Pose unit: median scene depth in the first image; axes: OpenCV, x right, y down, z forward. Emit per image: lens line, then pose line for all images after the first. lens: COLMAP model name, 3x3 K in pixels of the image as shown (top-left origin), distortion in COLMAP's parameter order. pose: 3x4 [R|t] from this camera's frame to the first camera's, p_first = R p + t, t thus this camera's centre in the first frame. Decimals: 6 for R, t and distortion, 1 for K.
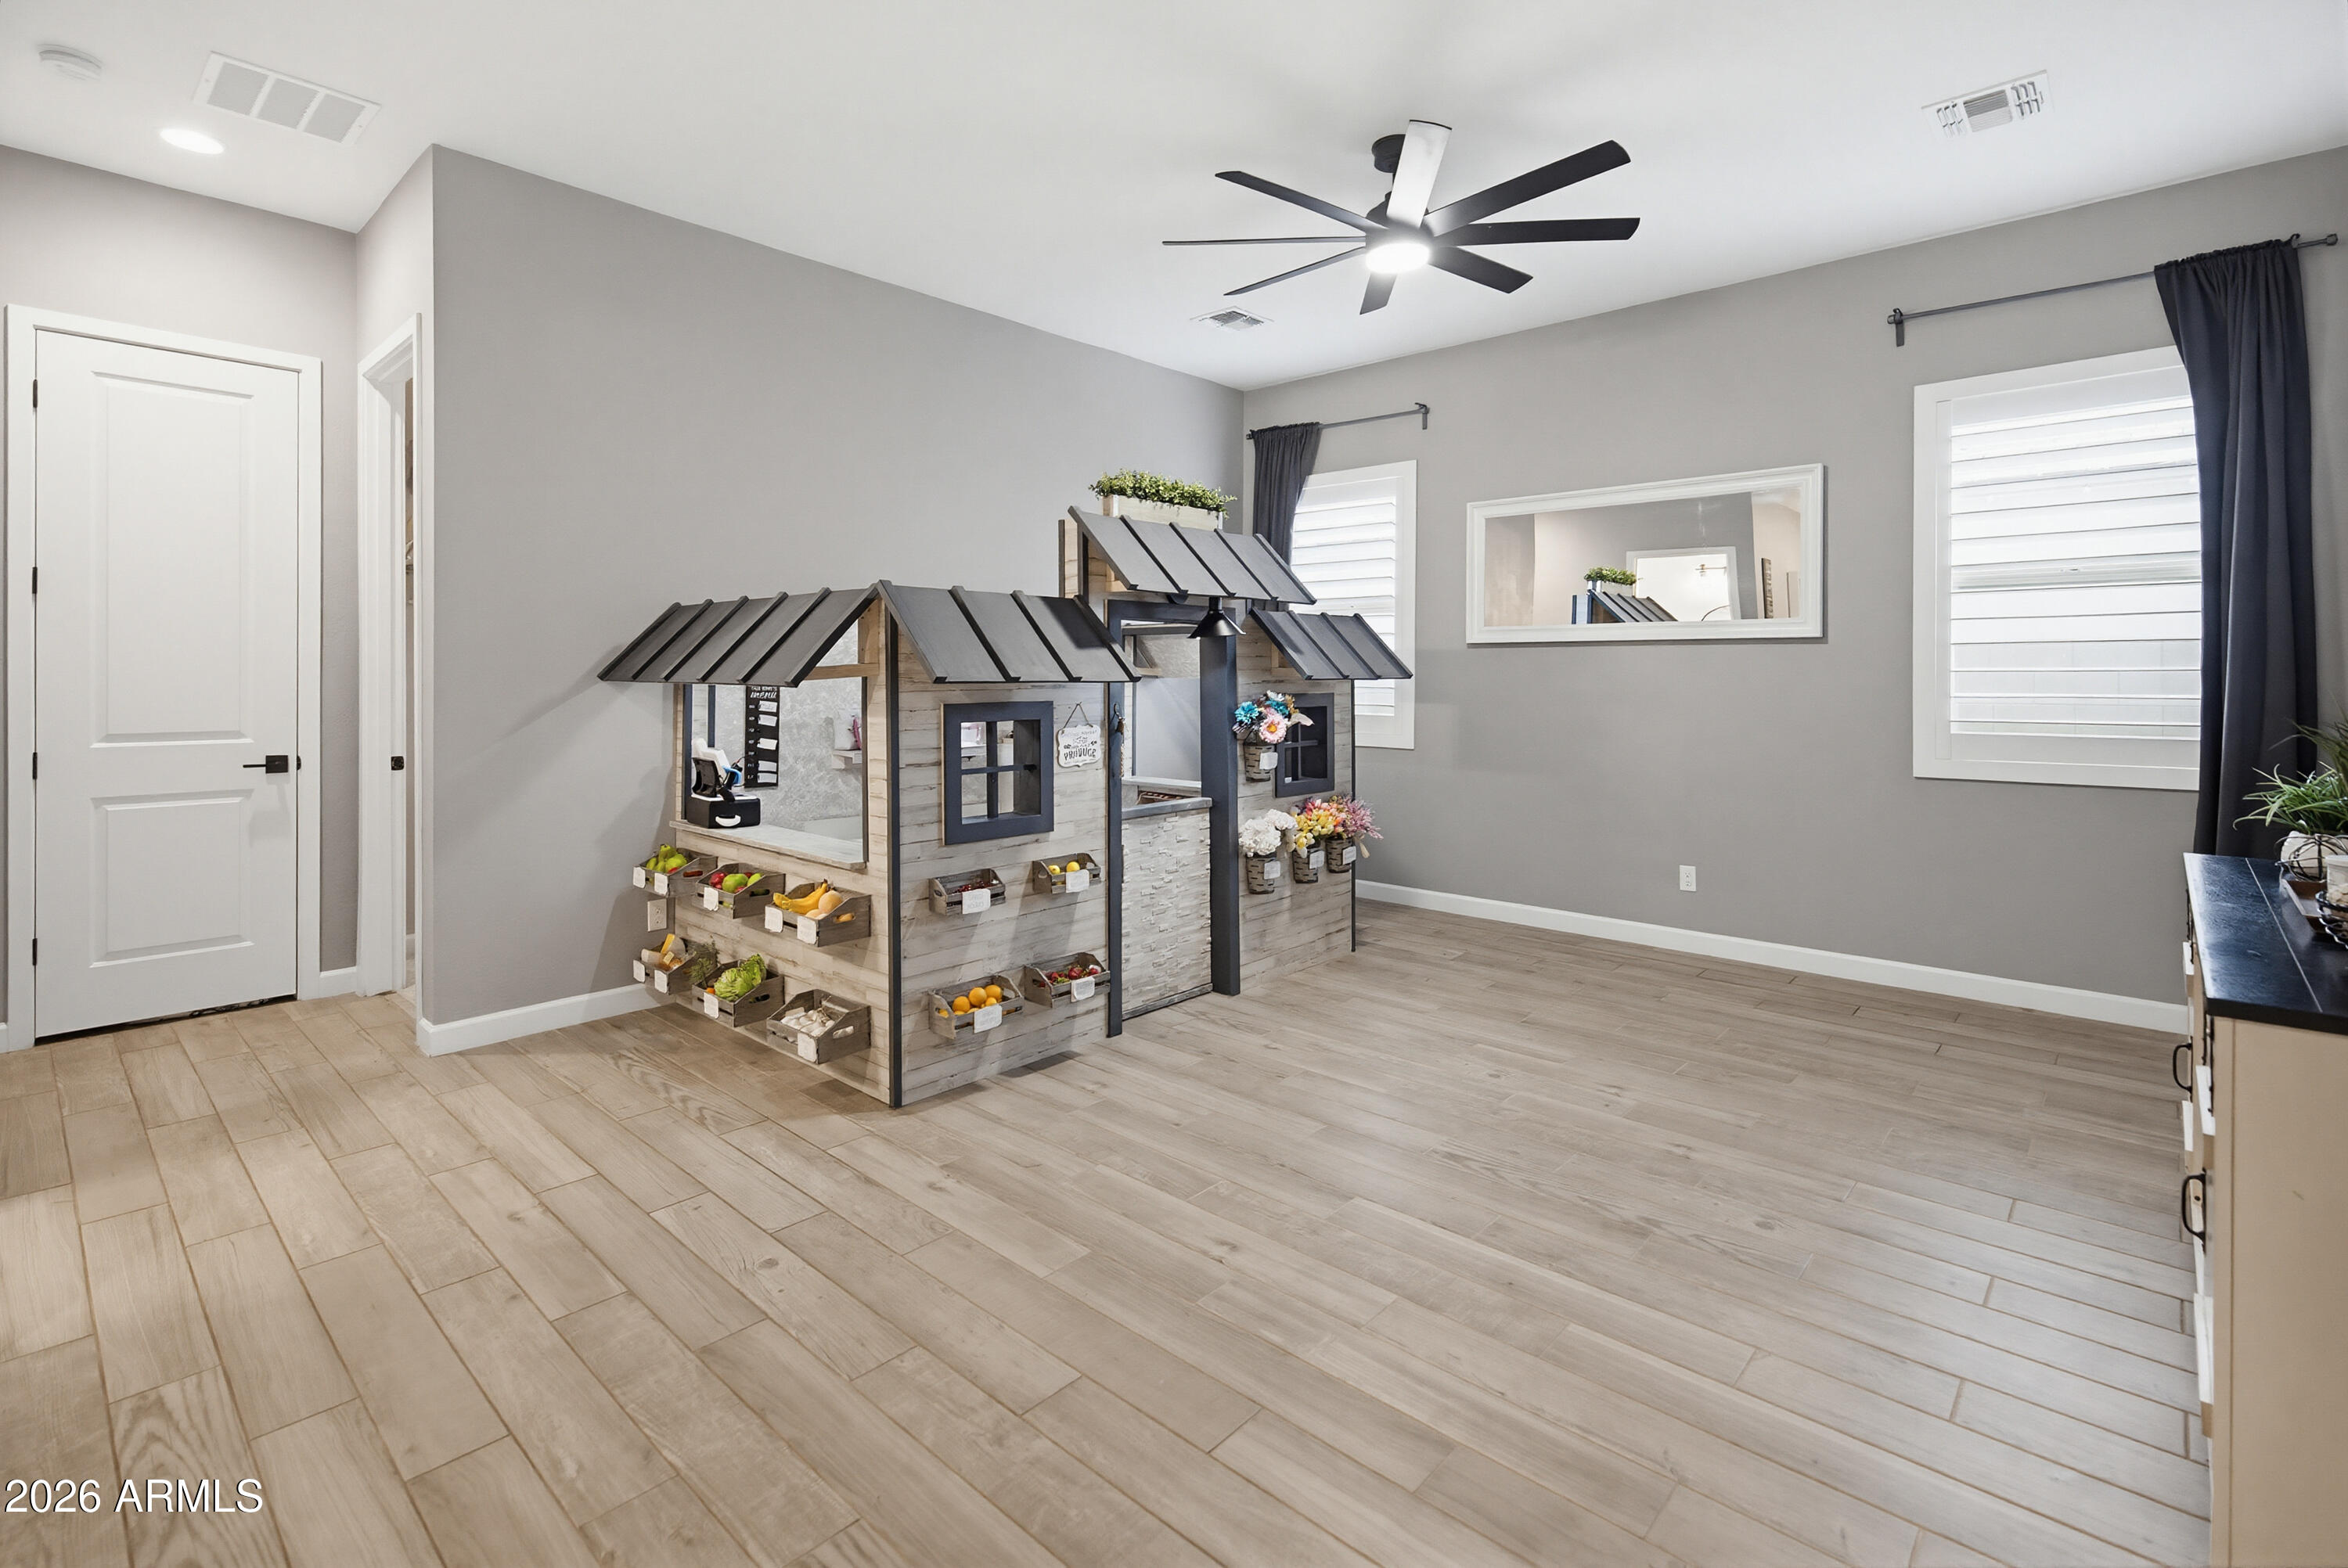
lens RADIAL K [[1087.0, 0, 1167.9], [0, 1087.0, 683.9], [0, 0, 1]] dist [0.002343, -0.000242]
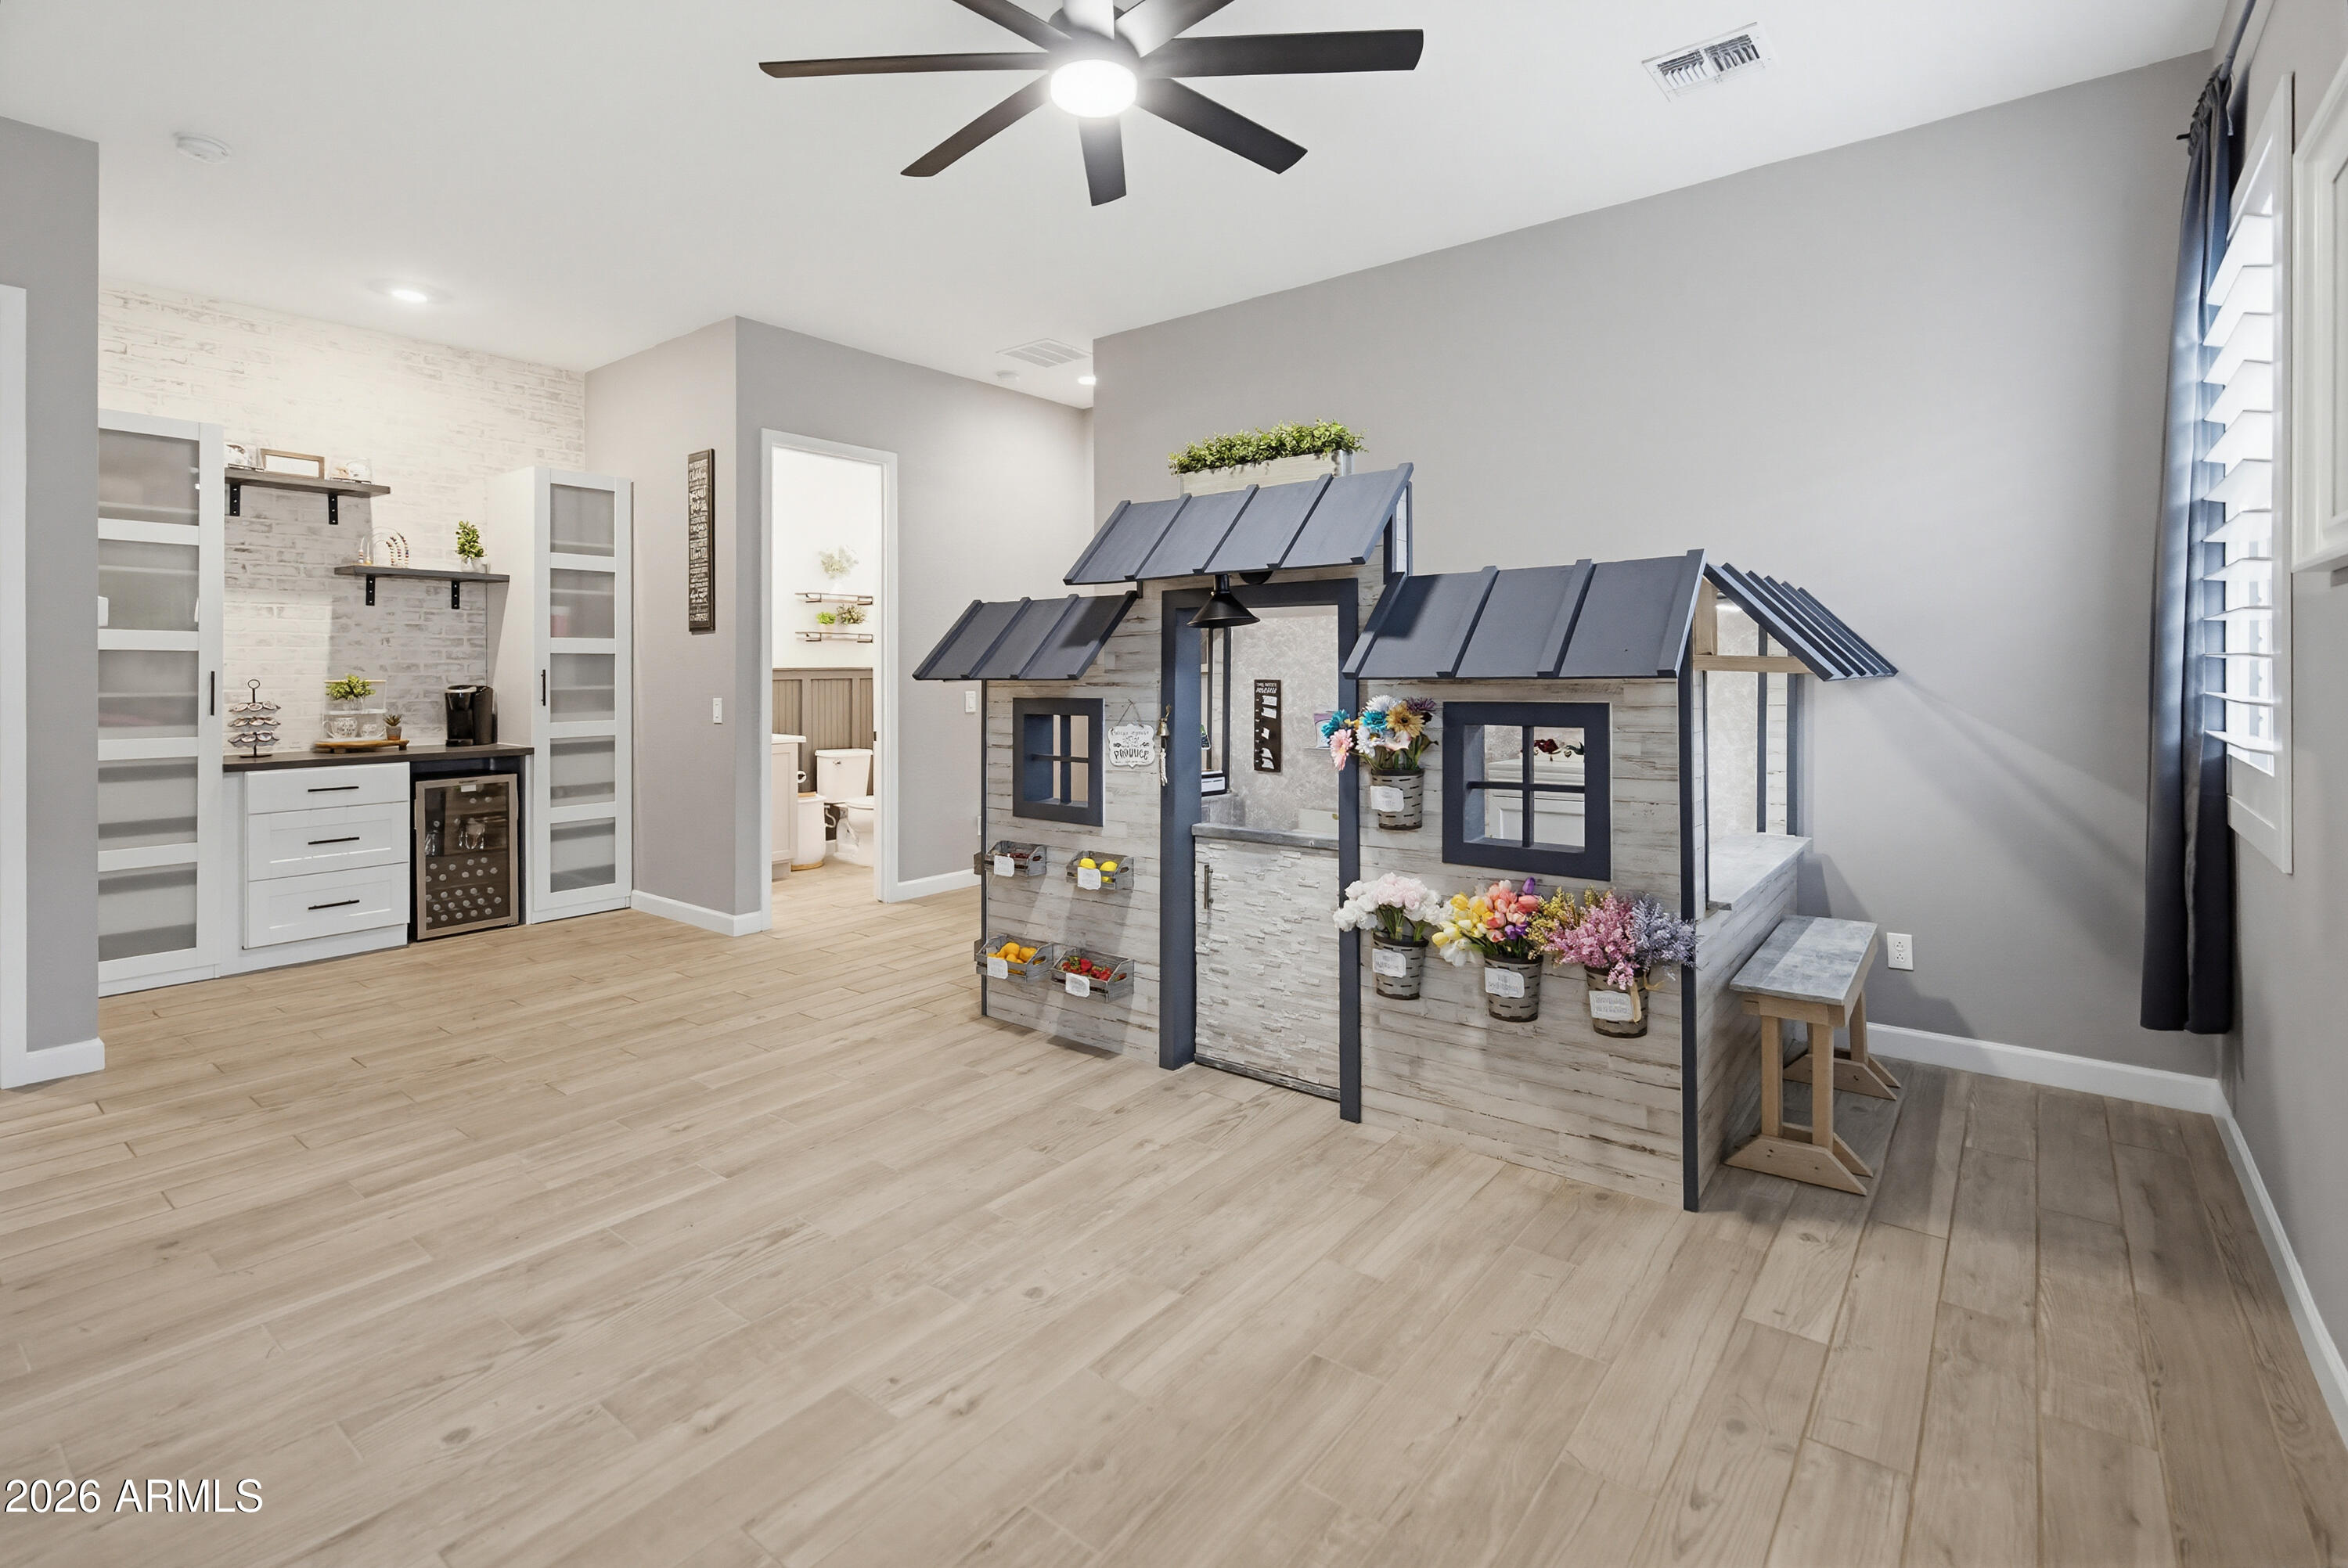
lens RADIAL K [[1087.0, 0, 1167.9], [0, 1087.0, 683.9], [0, 0, 1]] dist [0.002343, -0.000242]
pose [[0.075351, 0.007675, -0.997128, 0.917333], [-0.003825, 0.999965, 0.007408, -0.005311], [0.997150, 0.003255, 0.075378, 0.997348]]
